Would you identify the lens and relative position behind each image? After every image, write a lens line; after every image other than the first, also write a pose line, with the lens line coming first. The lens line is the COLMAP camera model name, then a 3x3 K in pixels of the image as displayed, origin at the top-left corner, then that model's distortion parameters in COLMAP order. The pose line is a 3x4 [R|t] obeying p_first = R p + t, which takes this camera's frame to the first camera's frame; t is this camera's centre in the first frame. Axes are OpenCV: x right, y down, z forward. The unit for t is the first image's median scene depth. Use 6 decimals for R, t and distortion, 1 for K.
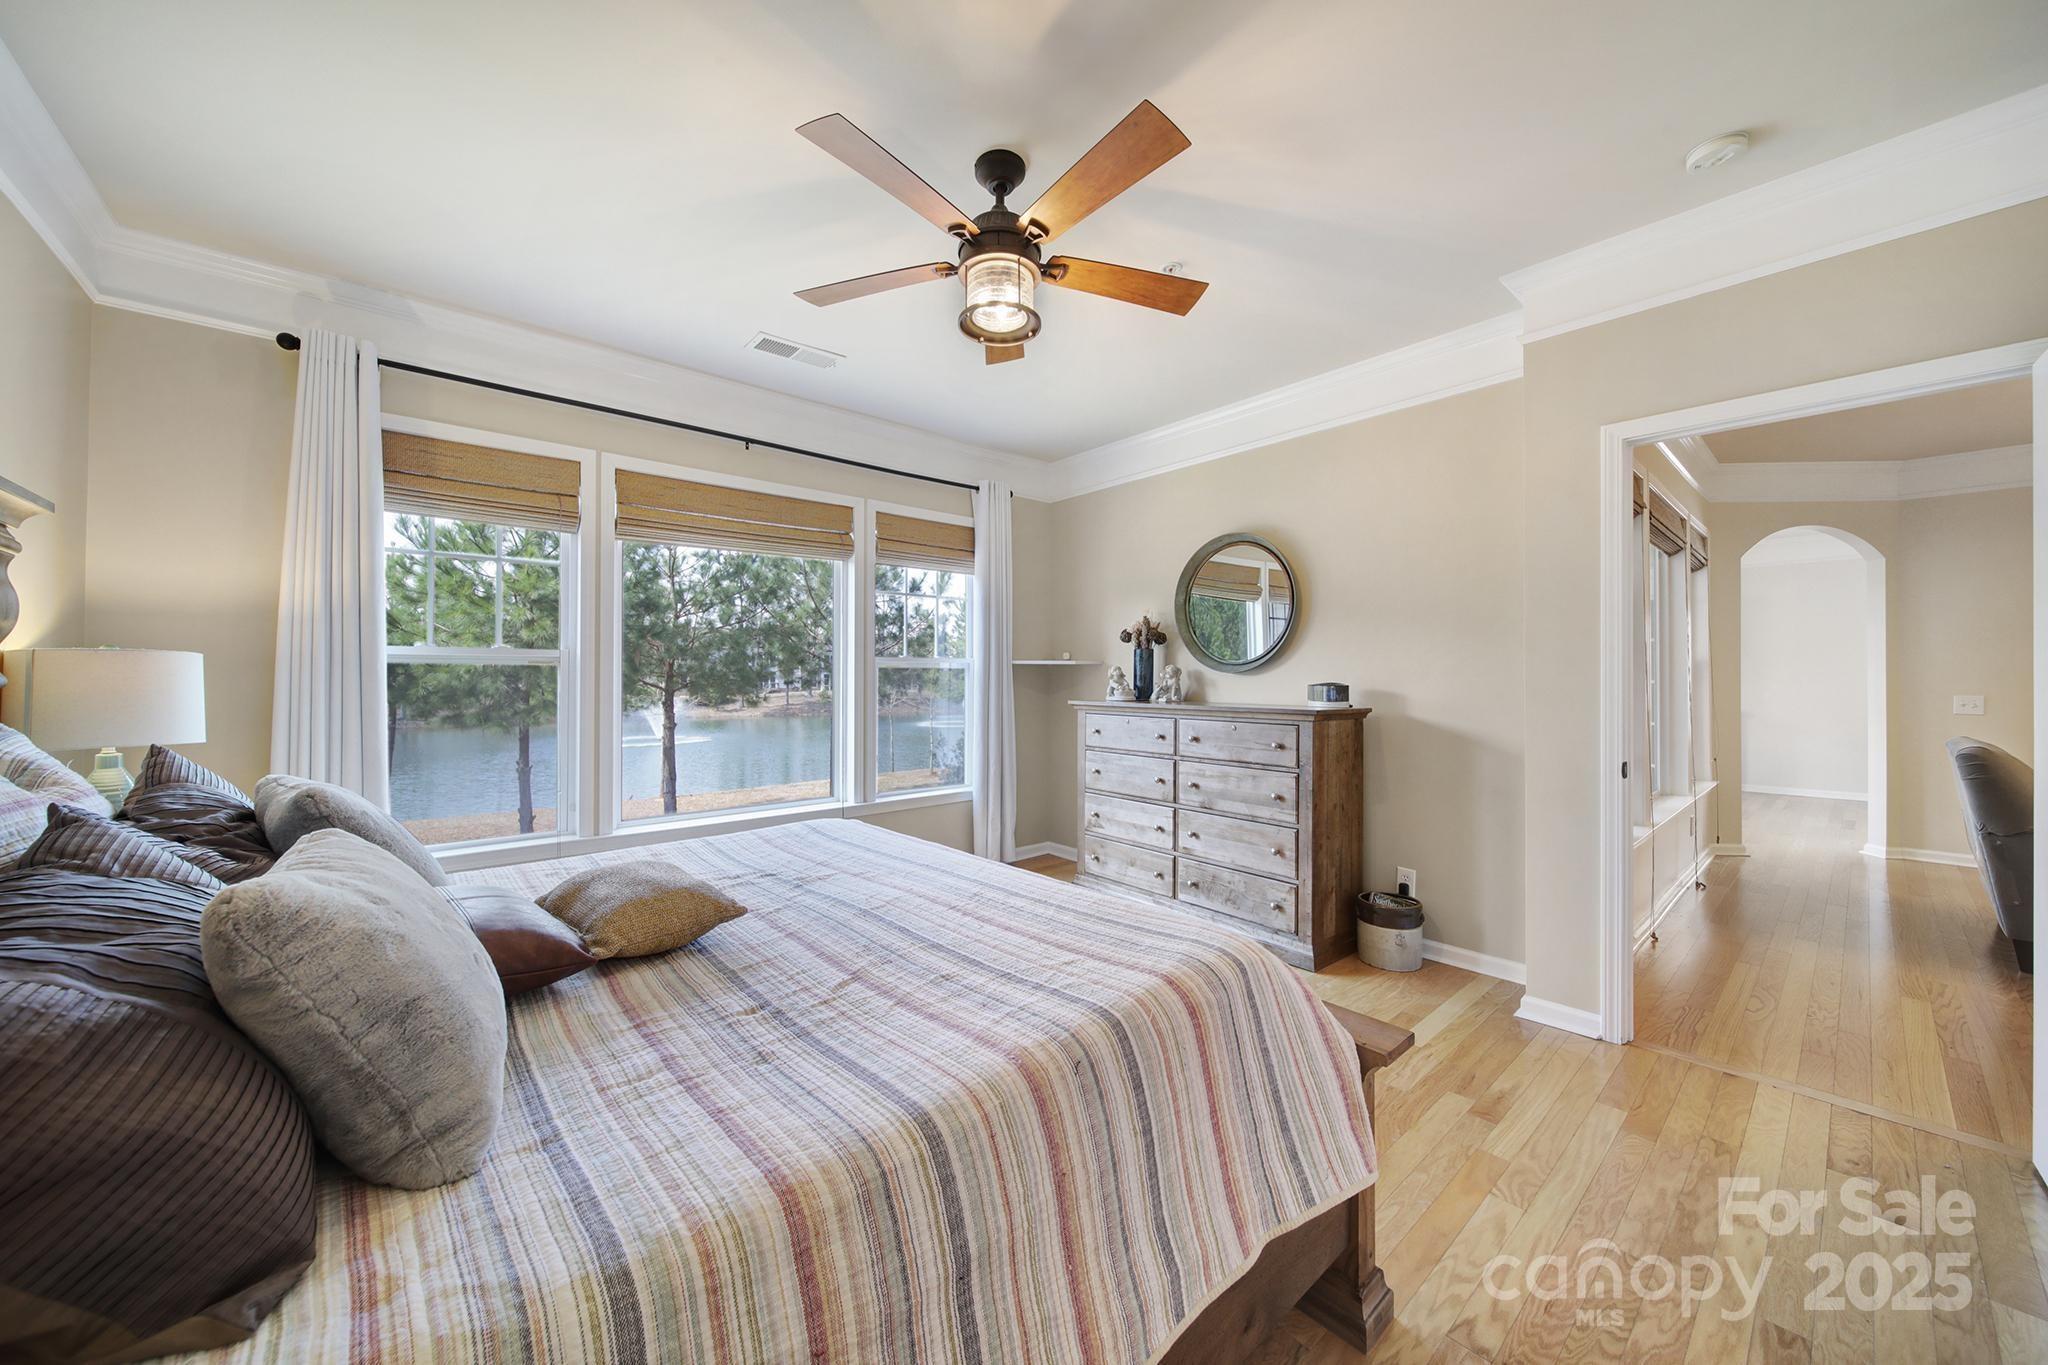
lens RADIAL K [[732.8, 0, 1014.7], [0, 732.8, 674.5], [0, 0, 1]] dist [0.000635, -0.000044]
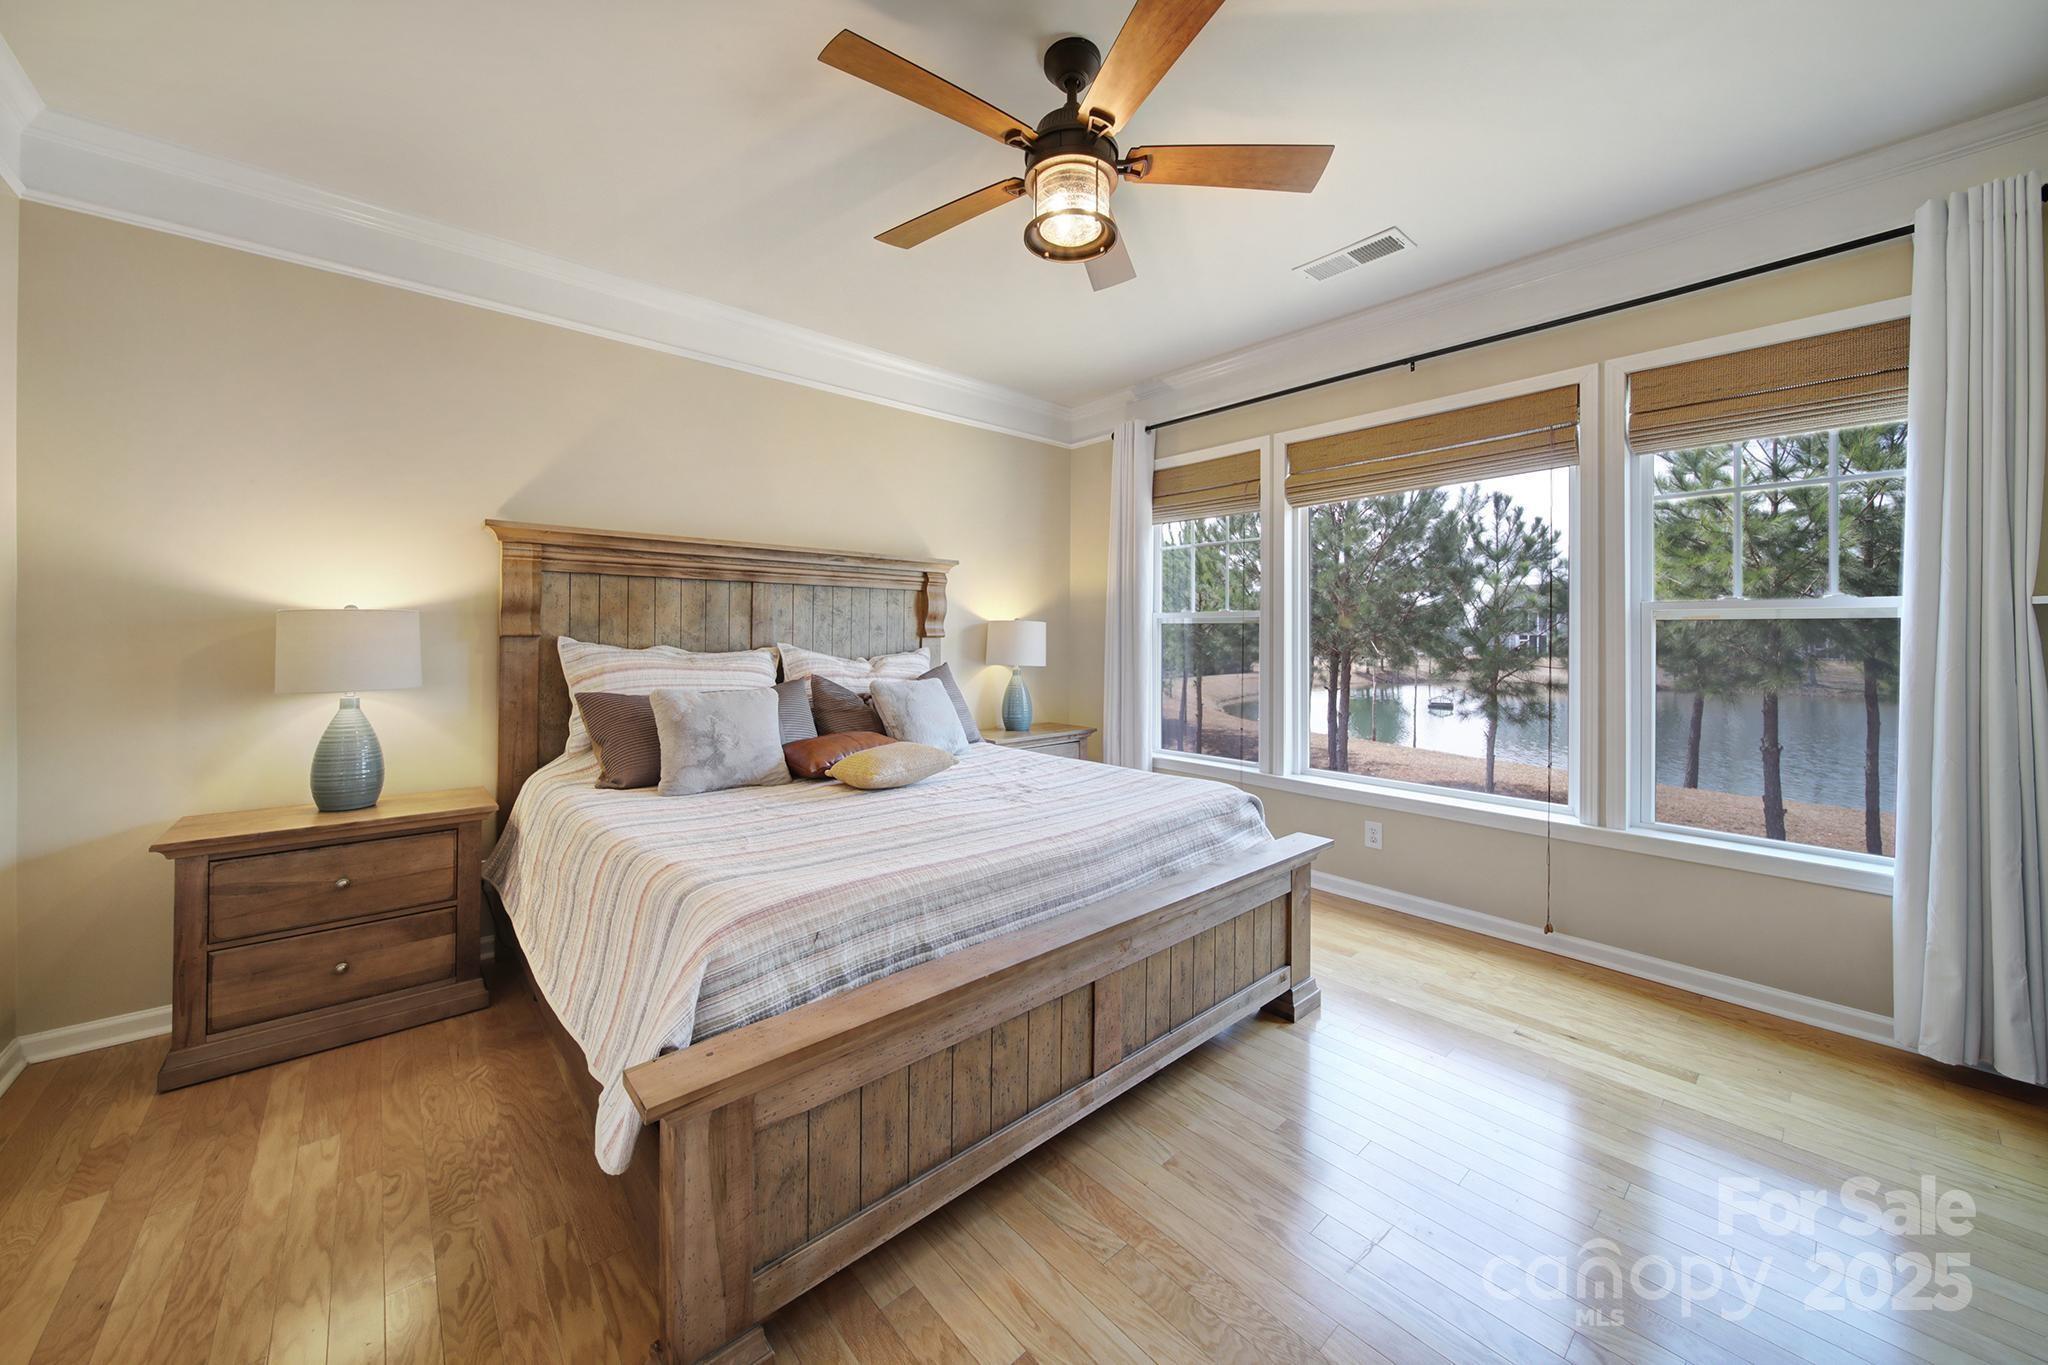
lens RADIAL K [[703.6, 0, 1032.1], [0, 703.6, 622.6], [0, 0, 1]] dist [0.001251, 0.000034]
pose [[0.031939, -0.013486, -0.999399, 0.091434], [-0.003494, 0.999901, -0.013604, -0.000151], [0.999484, 0.003927, 0.031889, 0.111569]]
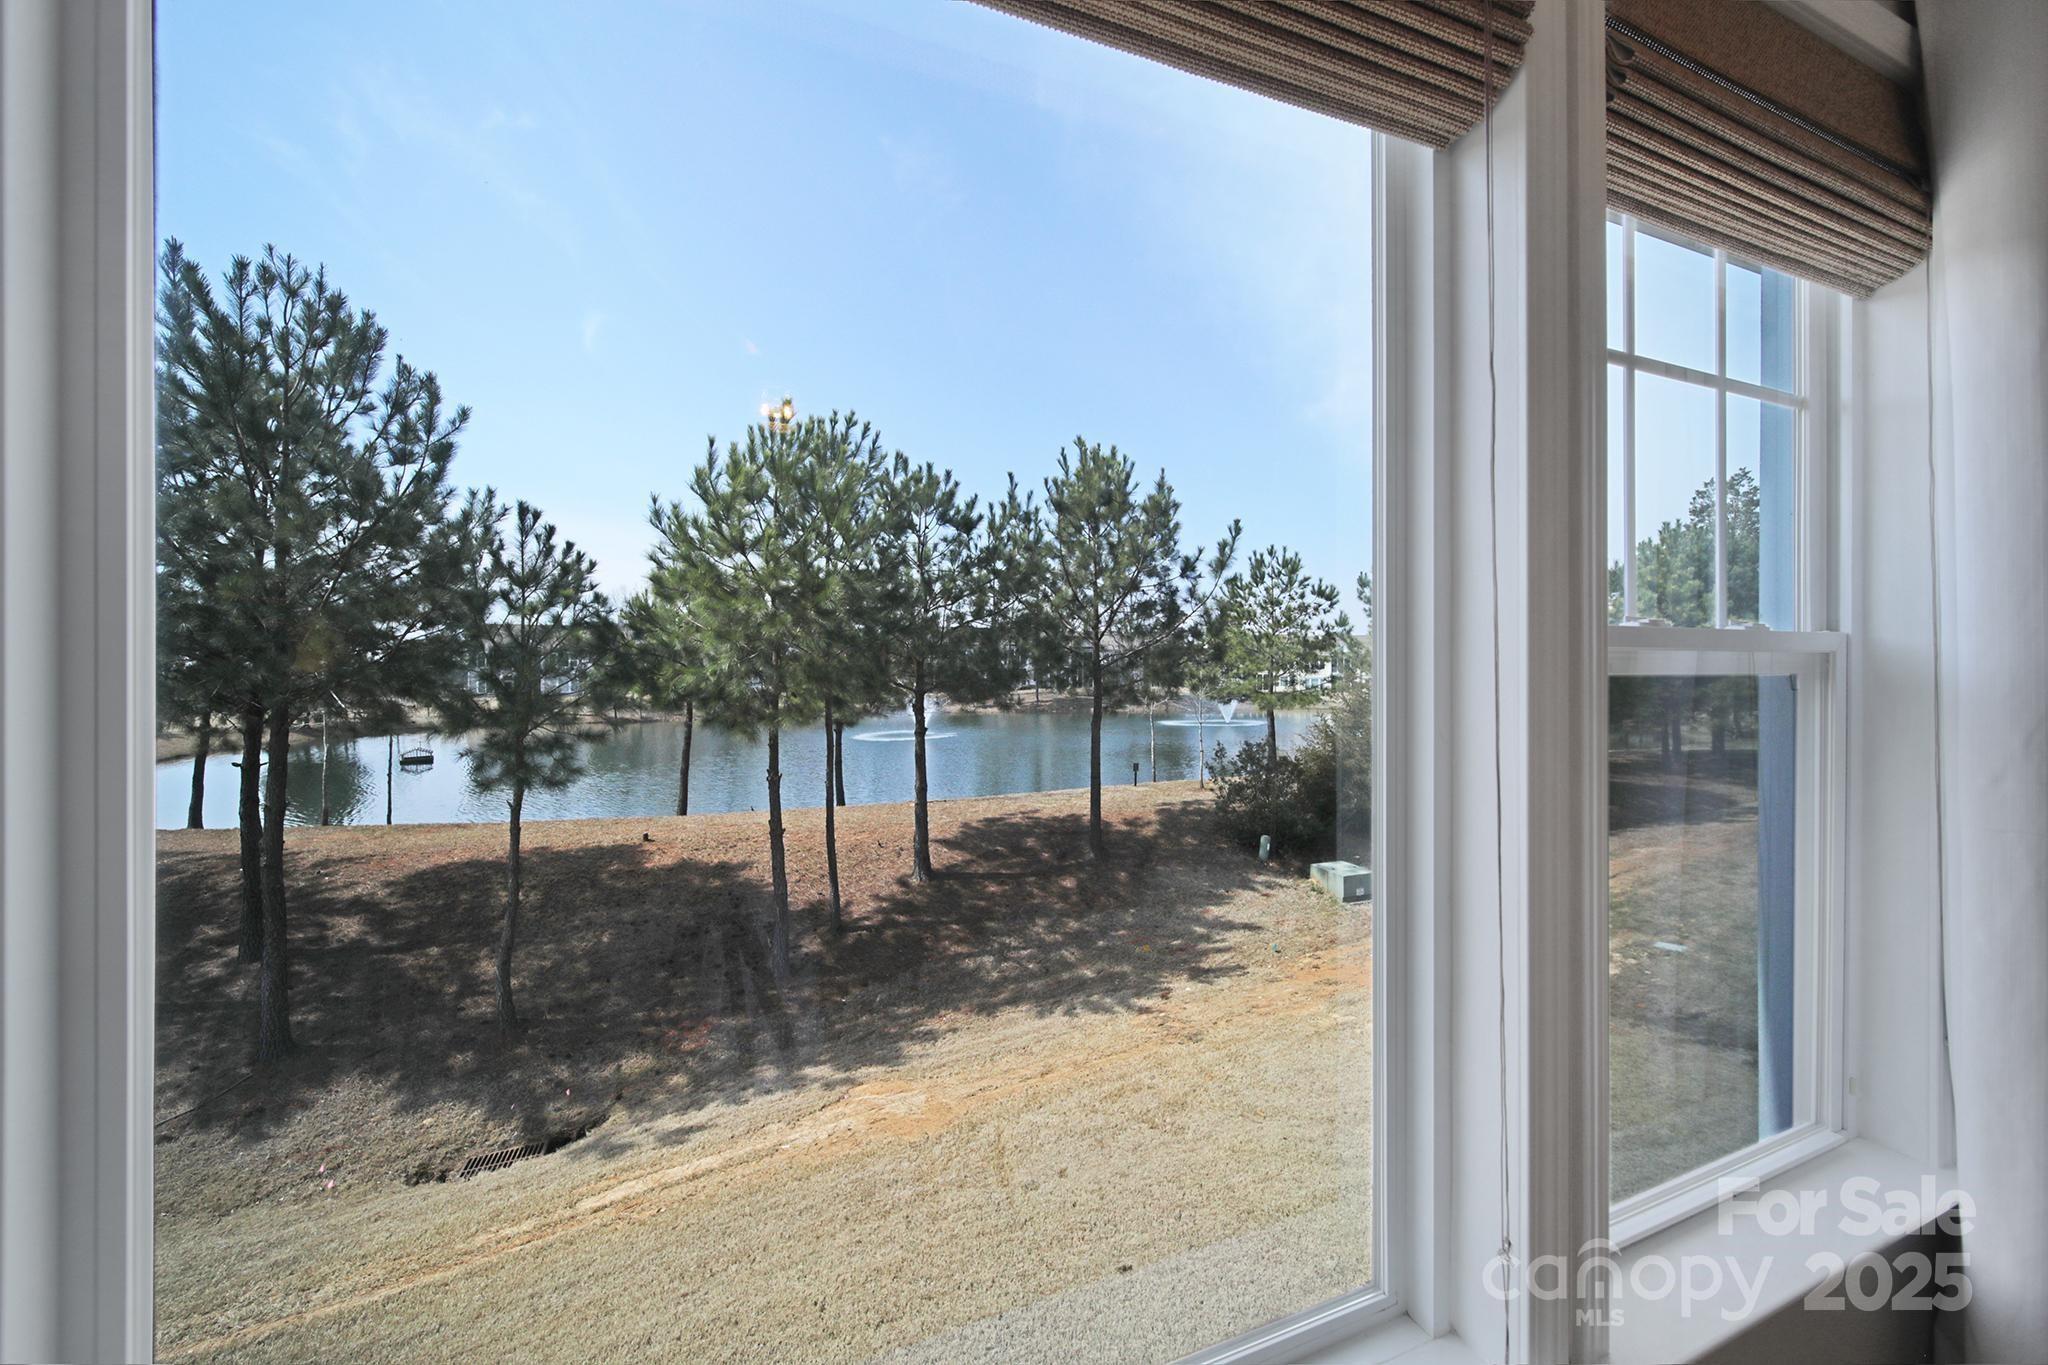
lens RADIAL K [[726.1, 0, 1024.7], [0, 726.1, 670.5], [0, 0, 1]] dist [-0.001594, -0.000273]
pose [[0.950907, -0.008495, -0.309362, -0.068183], [0.008762, 0.999961, -0.000528, -0.002465], [0.309354, -0.002209, 0.950944, 0.183408]]
